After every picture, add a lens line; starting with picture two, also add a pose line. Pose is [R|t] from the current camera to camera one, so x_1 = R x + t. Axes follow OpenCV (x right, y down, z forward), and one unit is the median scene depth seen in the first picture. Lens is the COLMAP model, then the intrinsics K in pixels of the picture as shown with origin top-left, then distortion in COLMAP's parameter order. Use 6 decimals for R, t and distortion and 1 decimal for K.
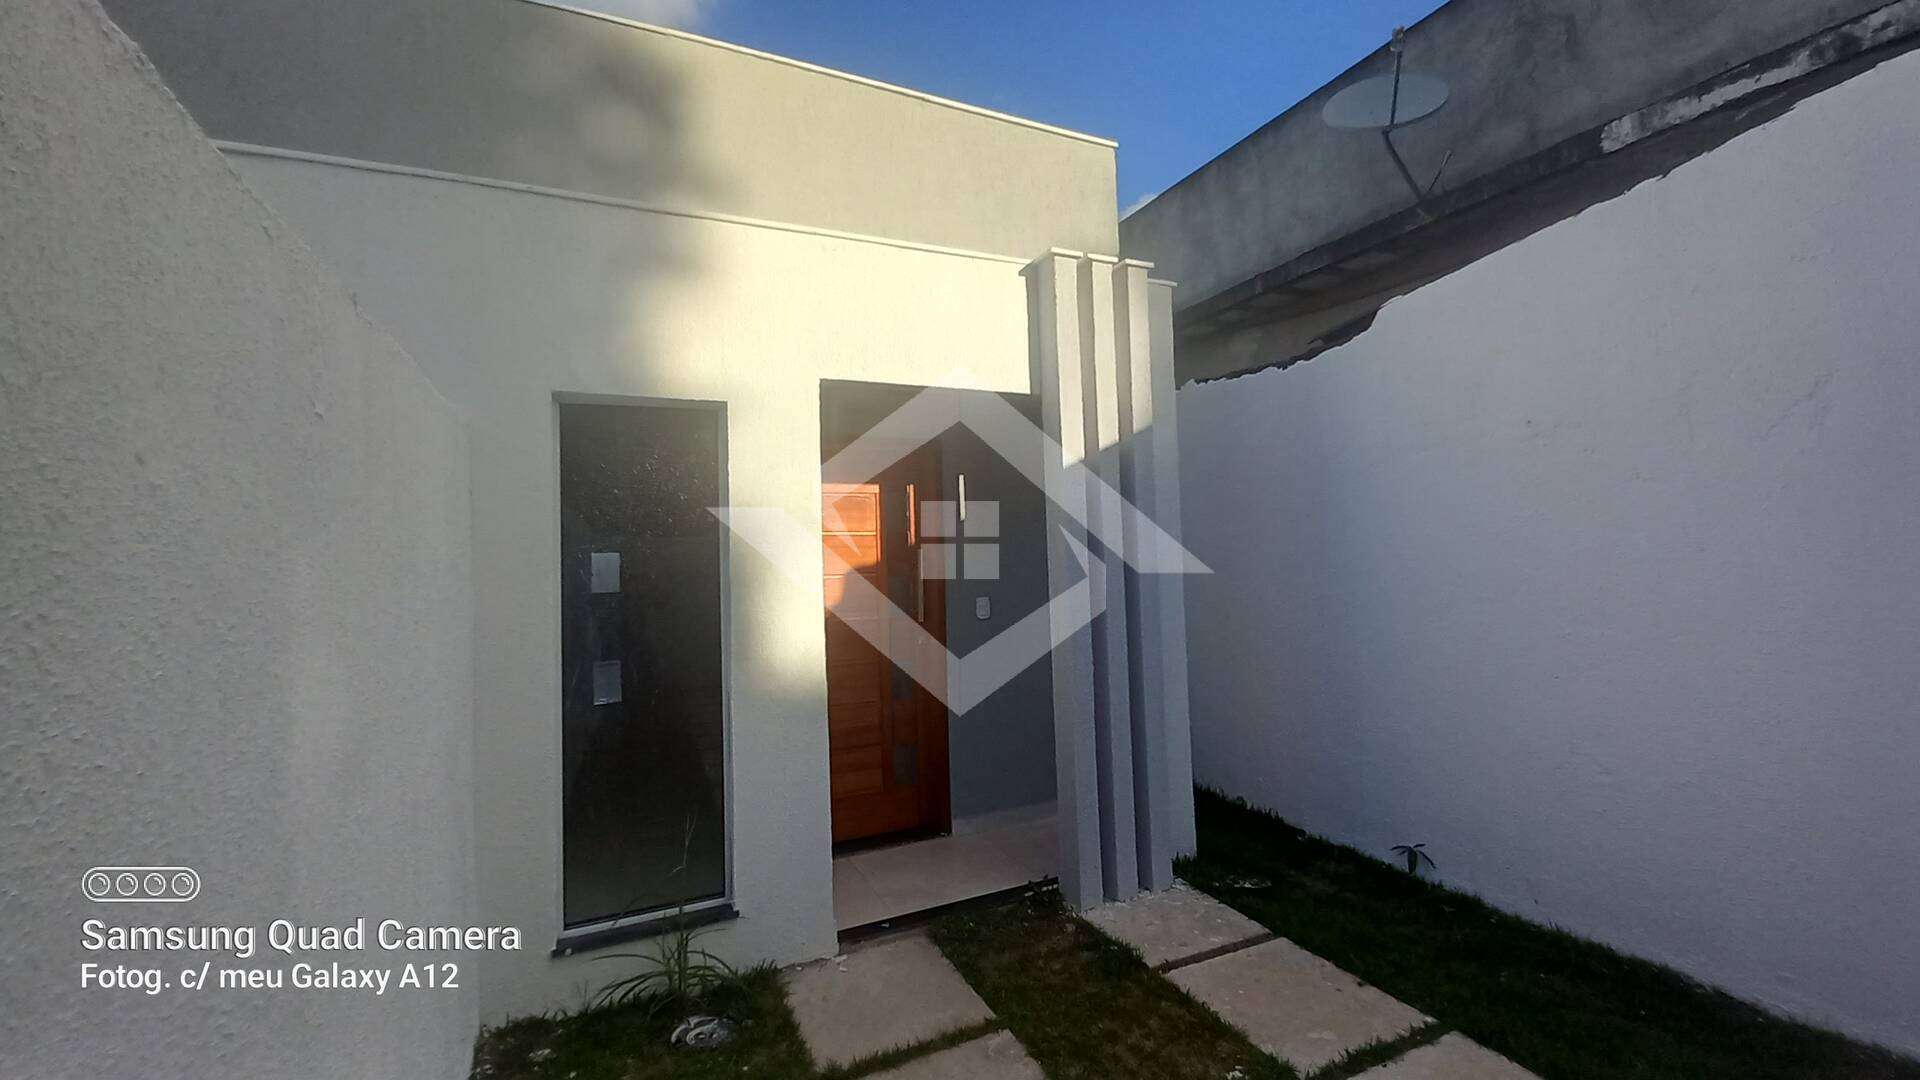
lens RADIAL K [[743.4, 0, 960.0], [0, 743.4, 540.0], [0, 0, 1]] dist [-0.000101, -0.000326]
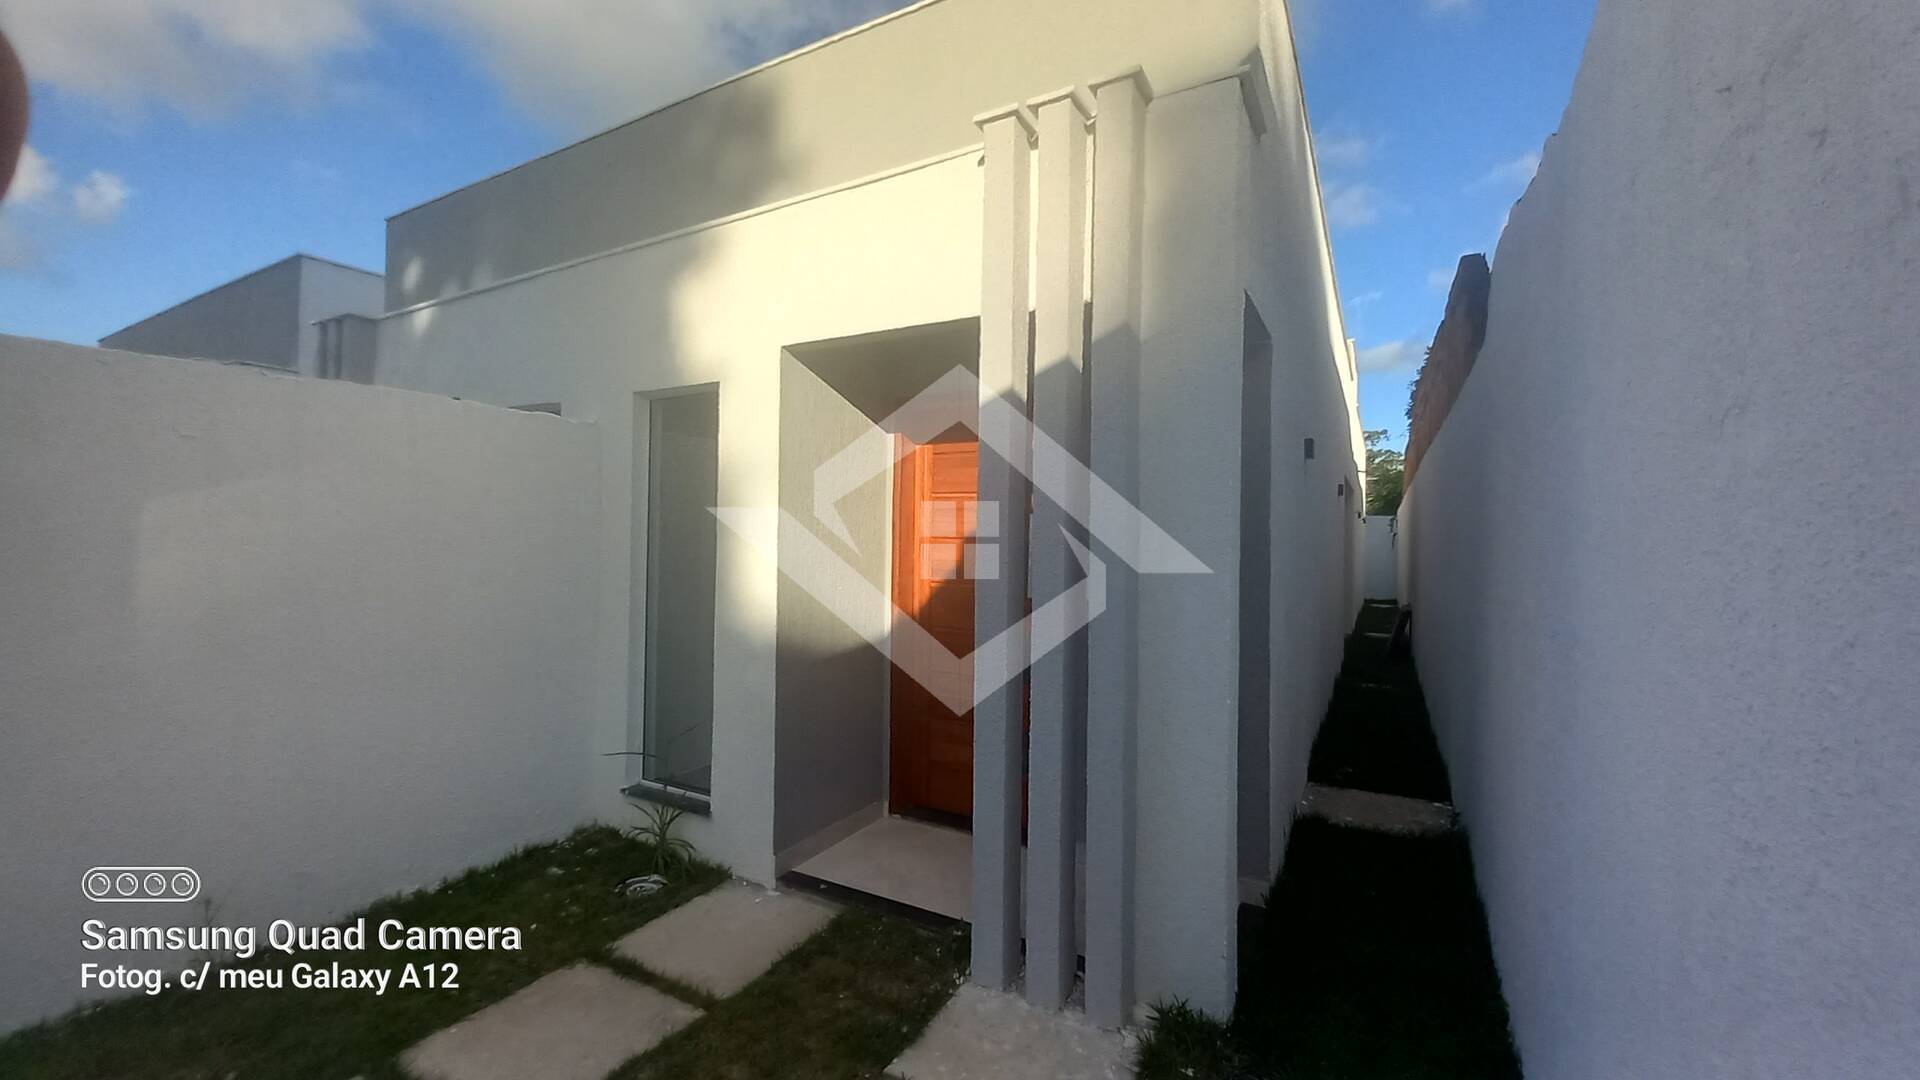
lens RADIAL K [[744.4, 0, 960.0], [0, 744.4, 540.0], [0, 0, 1]] dist [-0.000233, 0.000223]
pose [[0.596669, 0.044029, -0.801279, 0.831215], [-0.012277, 0.998878, 0.045745, 0.005847], [0.802394, -0.017458, 0.596540, 0.587858]]
